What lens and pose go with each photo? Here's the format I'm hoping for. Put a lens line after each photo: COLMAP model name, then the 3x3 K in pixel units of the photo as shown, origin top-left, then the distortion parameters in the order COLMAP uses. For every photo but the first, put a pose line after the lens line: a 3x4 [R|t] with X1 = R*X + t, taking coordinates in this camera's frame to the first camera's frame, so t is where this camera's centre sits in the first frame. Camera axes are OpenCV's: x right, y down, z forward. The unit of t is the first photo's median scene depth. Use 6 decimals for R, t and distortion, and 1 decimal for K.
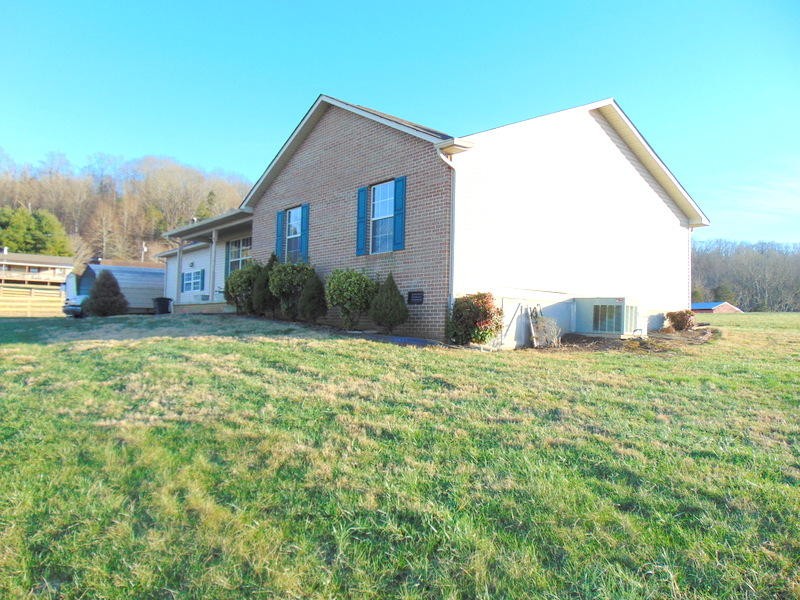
lens RADIAL K [[615.5, 0, 400.3], [0, 615.5, 299.8], [0, 0, 1]] dist [-0.004768, 0.023057]
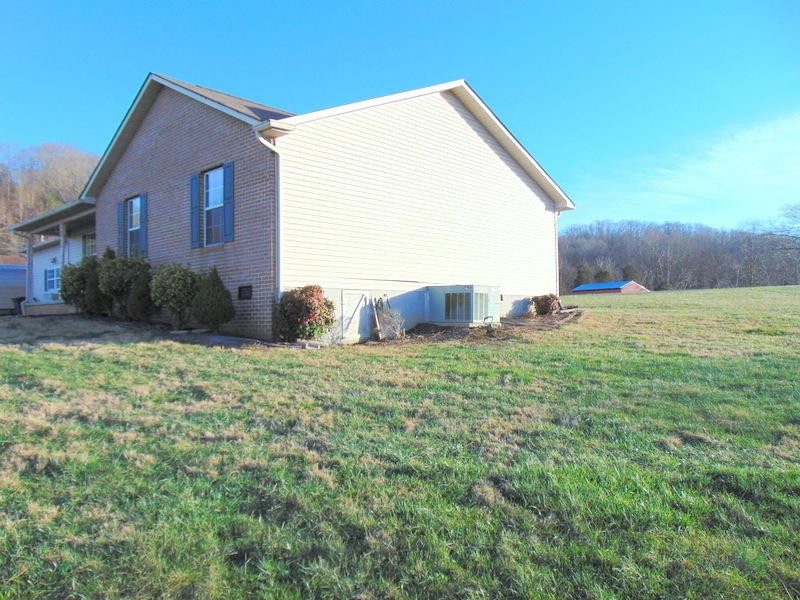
lens RADIAL K [[614.1, 0, 401.5], [0, 614.1, 295.0], [0, 0, 1]] dist [0.021077, 0.017502]
pose [[0.993695, -0.033185, 0.107095, 0.140479], [0.031775, 0.999385, 0.014846, -0.005434], [-0.107522, -0.011349, 0.994138, 0.042361]]
